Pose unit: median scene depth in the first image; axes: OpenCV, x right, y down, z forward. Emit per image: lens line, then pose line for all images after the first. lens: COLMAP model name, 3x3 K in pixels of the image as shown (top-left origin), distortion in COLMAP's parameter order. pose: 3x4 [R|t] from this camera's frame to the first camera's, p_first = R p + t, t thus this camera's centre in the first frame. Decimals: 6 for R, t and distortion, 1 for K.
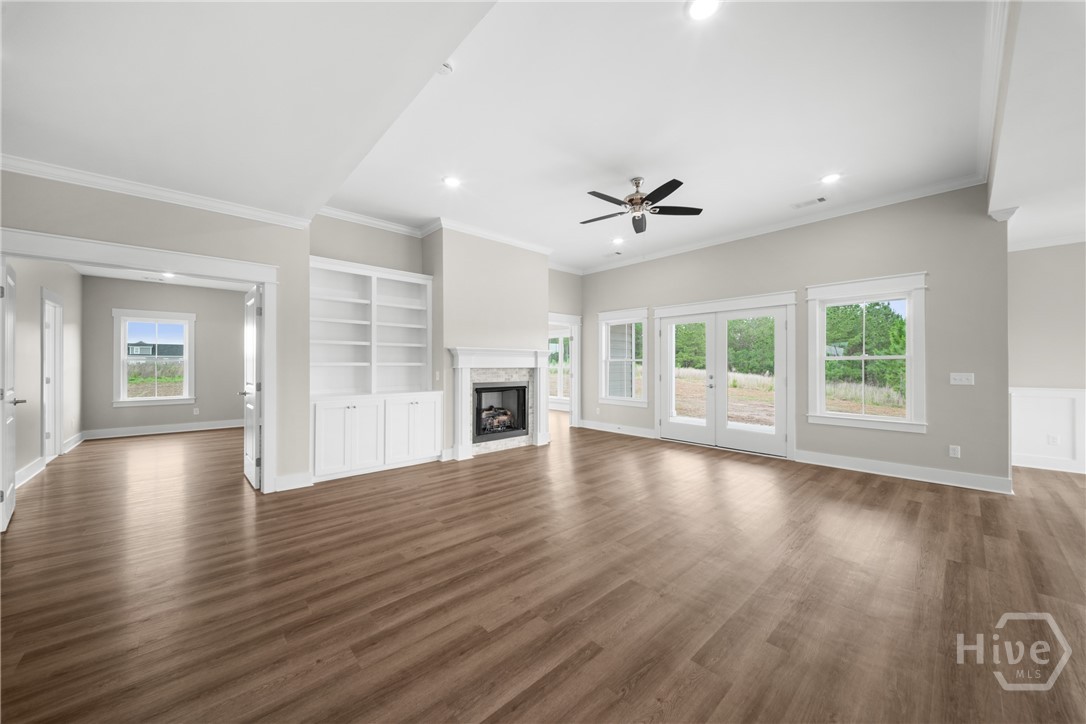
lens RADIAL K [[386.4, 0, 538.3], [0, 386.4, 363.7], [0, 0, 1]] dist [-0.000094, -0.000135]
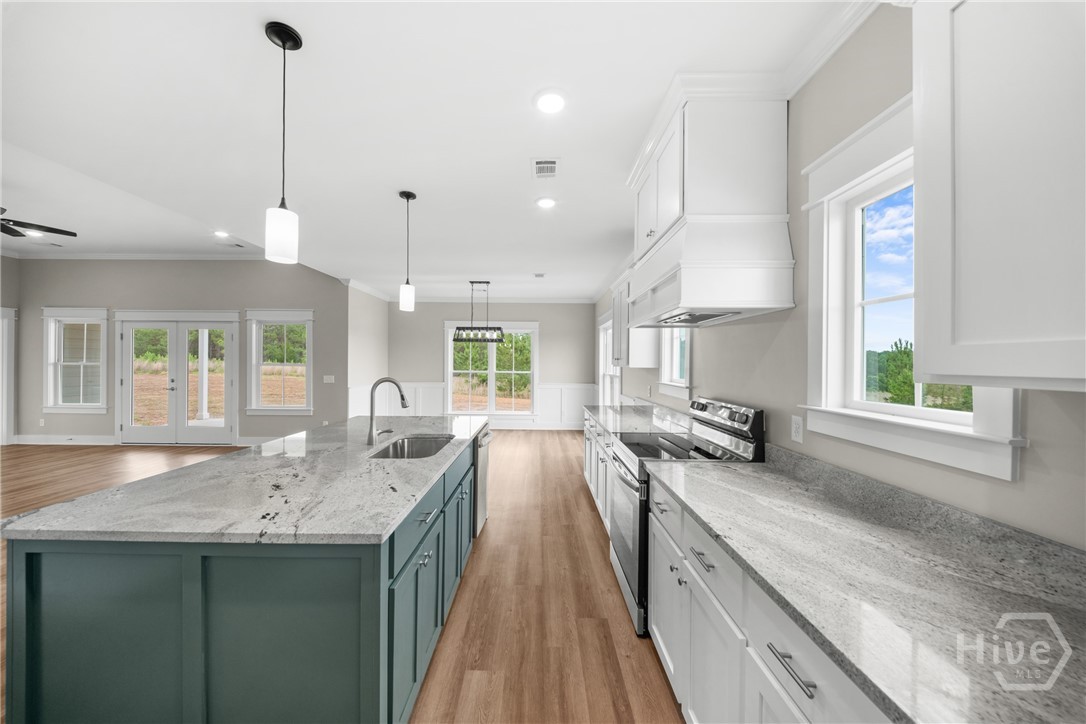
lens RADIAL K [[386.4, 0, 538.3], [0, 386.4, 363.7], [0, 0, 1]] dist [-0.000094, -0.000135]
pose [[0.673357, 0.003366, 0.739310, 0.372049], [-0.010370, 0.999934, 0.004893, -0.031784], [-0.739245, -0.010961, 0.673347, -0.541273]]
